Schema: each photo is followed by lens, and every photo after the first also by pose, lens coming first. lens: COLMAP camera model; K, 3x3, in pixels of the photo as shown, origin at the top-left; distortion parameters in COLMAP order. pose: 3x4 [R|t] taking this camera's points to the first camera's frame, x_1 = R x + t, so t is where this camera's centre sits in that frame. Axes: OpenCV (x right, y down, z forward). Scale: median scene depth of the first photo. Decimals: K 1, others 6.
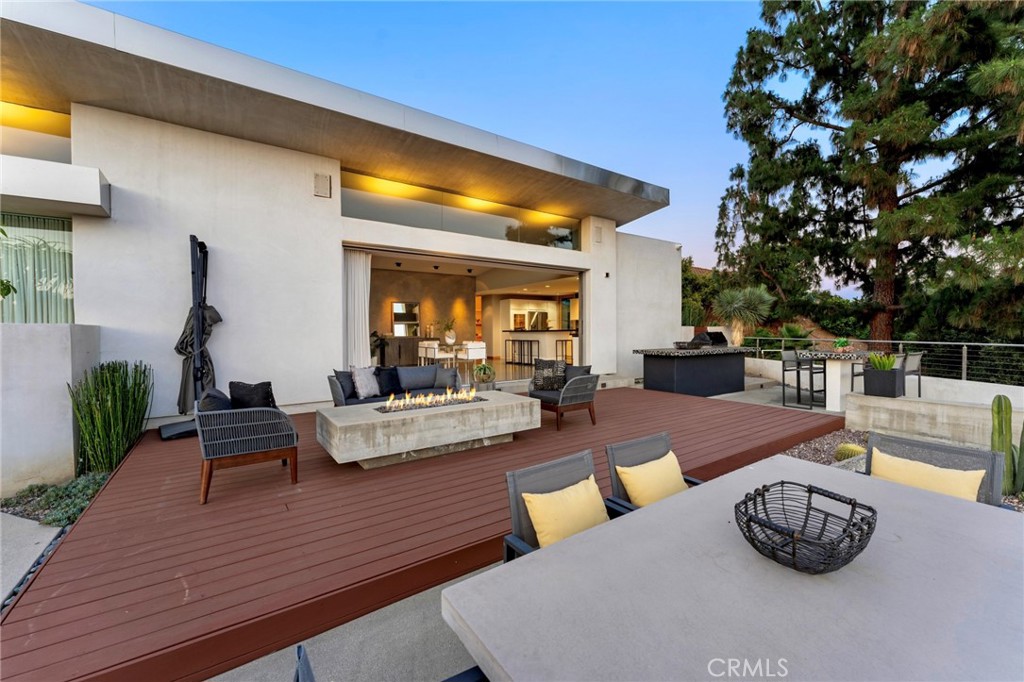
lens RADIAL K [[425.2, 0, 517.1], [0, 425.2, 316.5], [0, 0, 1]] dist [-0.000191, -0.000011]
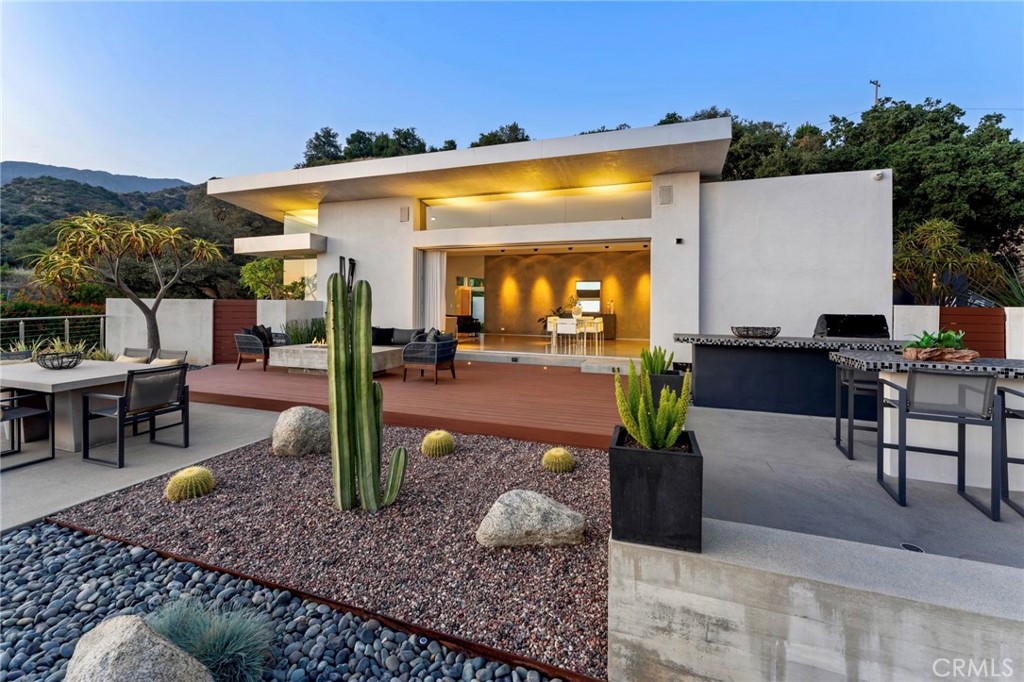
lens RADIAL K [[425.2, 0, 517.1], [0, 425.2, 316.5], [0, 0, 1]] dist [-0.000191, -0.000011]
pose [[0.570038, 0.033040, -0.820954, 0.727478], [0.015373, 0.998587, 0.050863, 0.000827], [0.821474, -0.041614, 0.568725, 0.275724]]
